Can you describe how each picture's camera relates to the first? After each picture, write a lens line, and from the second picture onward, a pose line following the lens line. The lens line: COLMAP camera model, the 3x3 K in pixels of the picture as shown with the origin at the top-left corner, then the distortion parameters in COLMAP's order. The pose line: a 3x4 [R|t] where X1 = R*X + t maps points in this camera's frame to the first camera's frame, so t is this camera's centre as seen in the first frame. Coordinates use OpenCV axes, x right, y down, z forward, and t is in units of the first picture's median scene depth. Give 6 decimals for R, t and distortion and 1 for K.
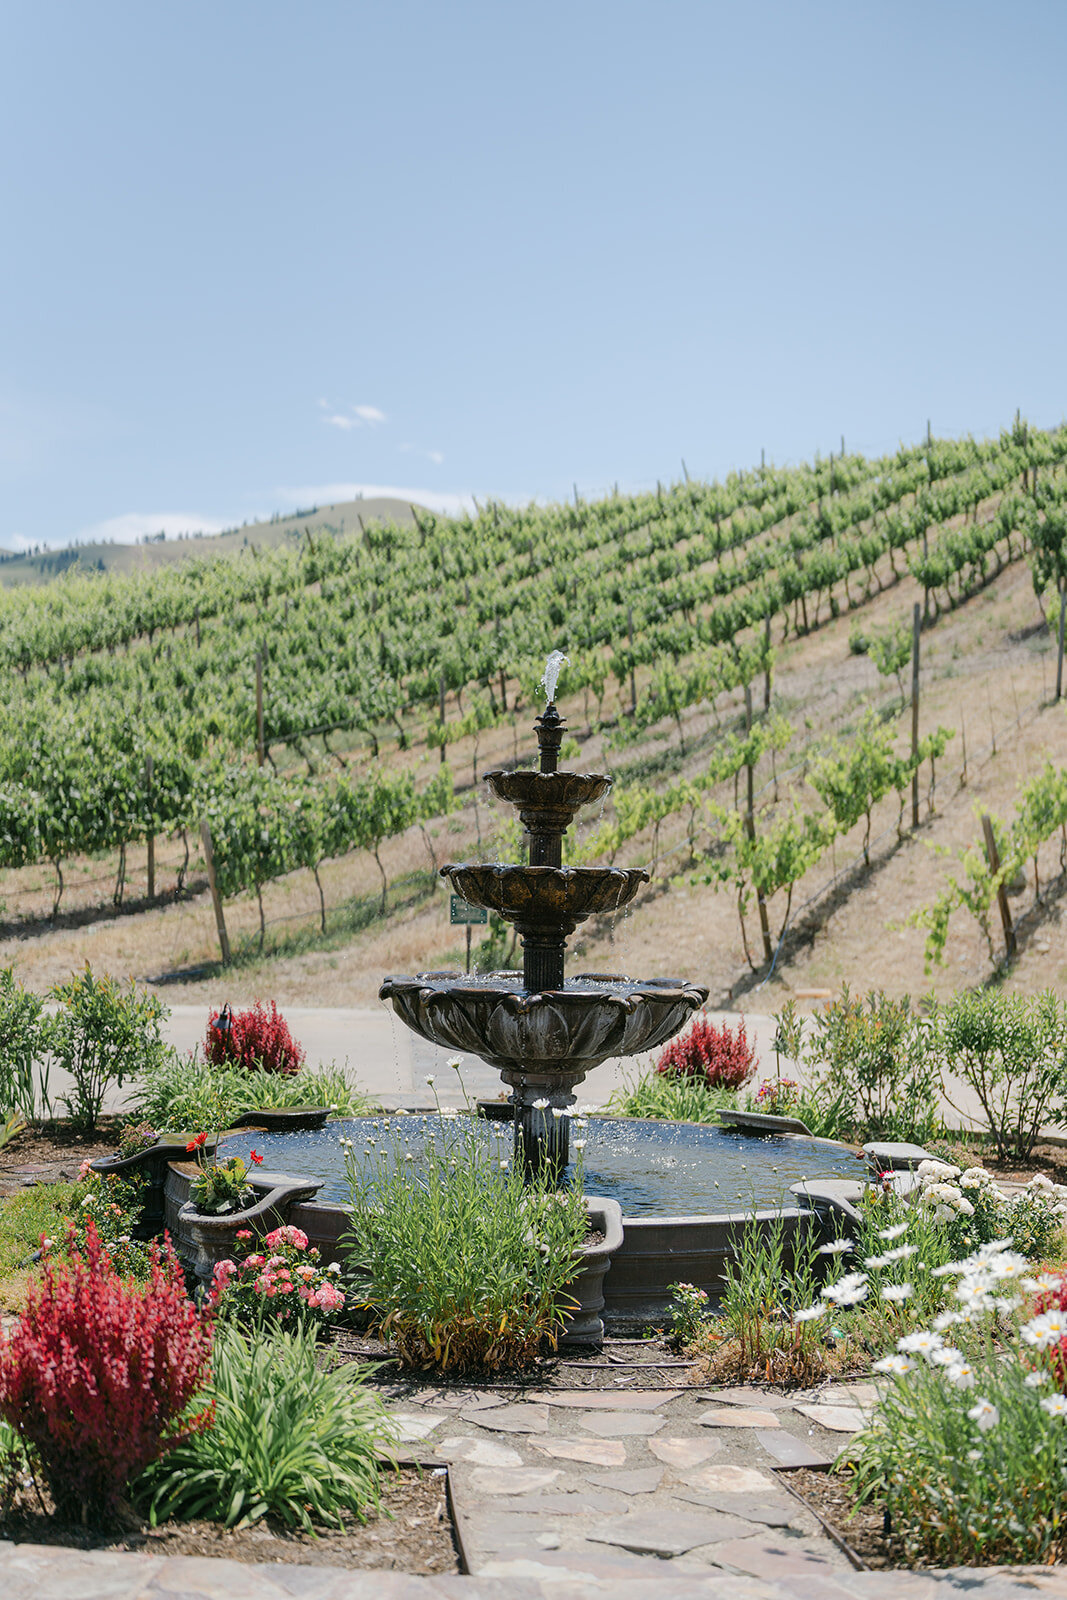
lens RADIAL K [[2335.2, 0, 531.5], [0, 2335.2, 803.1], [0, 0, 1]] dist [-0.012761, 0.000000]
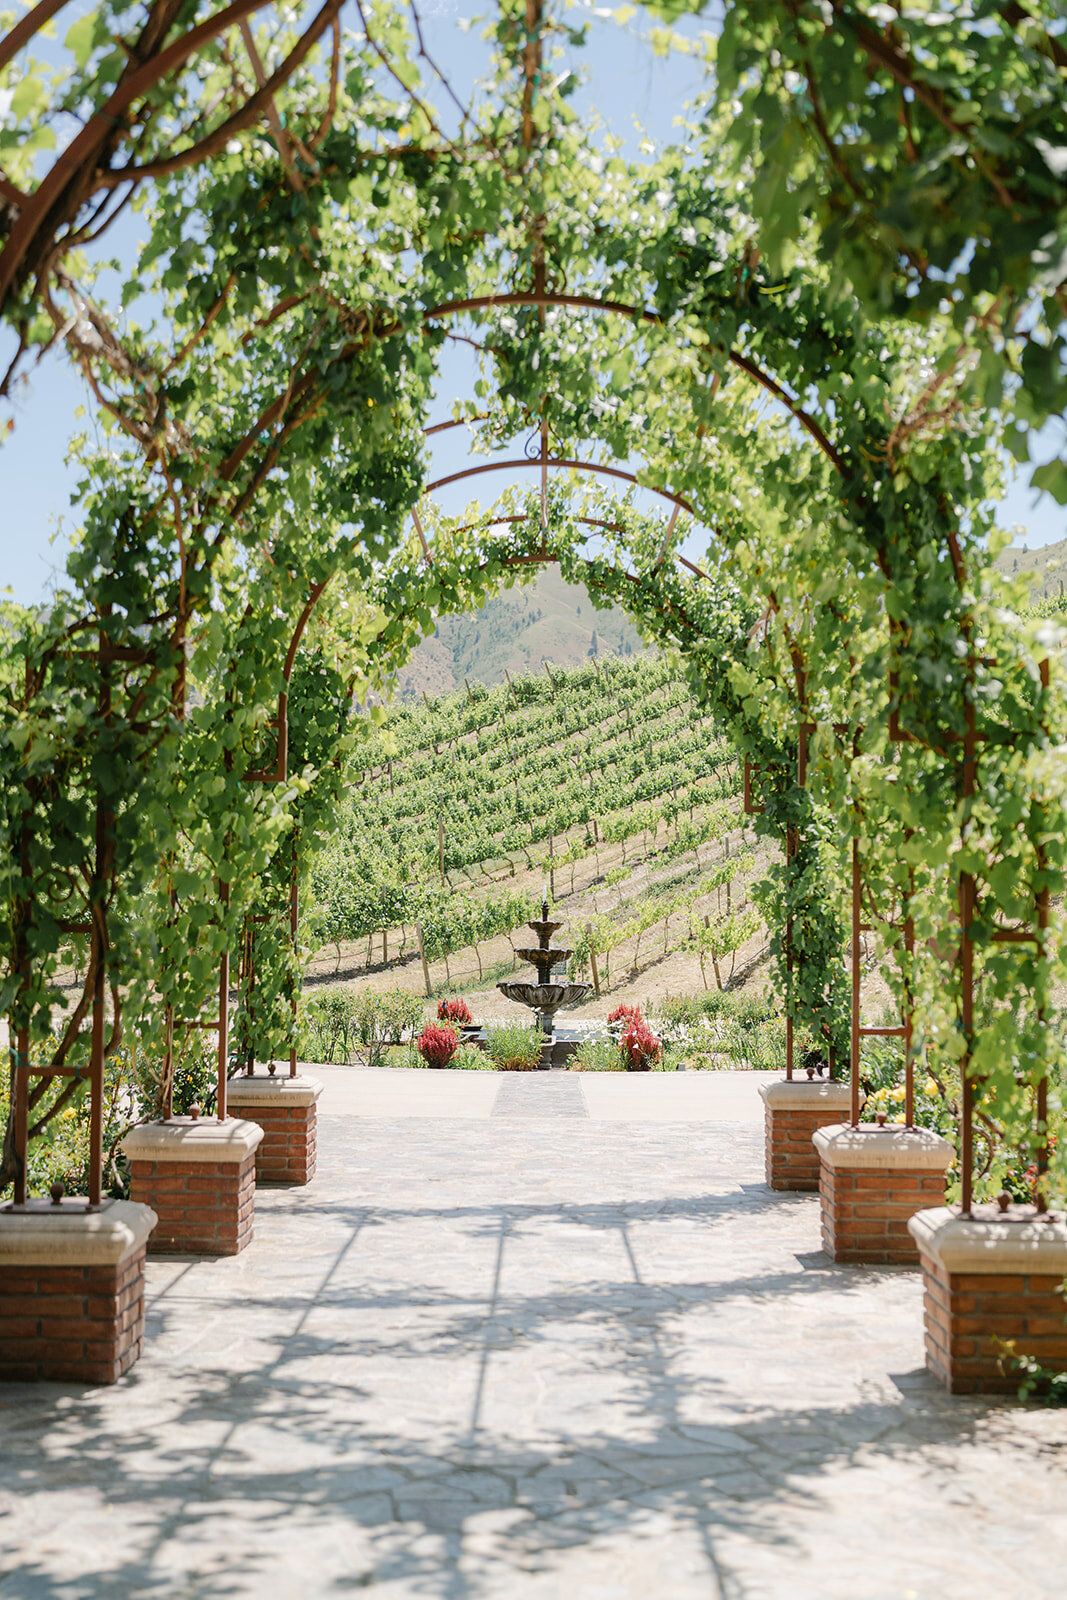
lens RADIAL K [[2335.2, 0, 535.8], [0, 2335.2, 801.0], [0, 0, 1]] dist [-0.012761, 0.000000]
pose [[0.997779, -0.013900, -0.065138, 0.073107], [0.011930, 0.999463, -0.030522, -0.028414], [0.065527, 0.029677, 0.997409, -0.805918]]
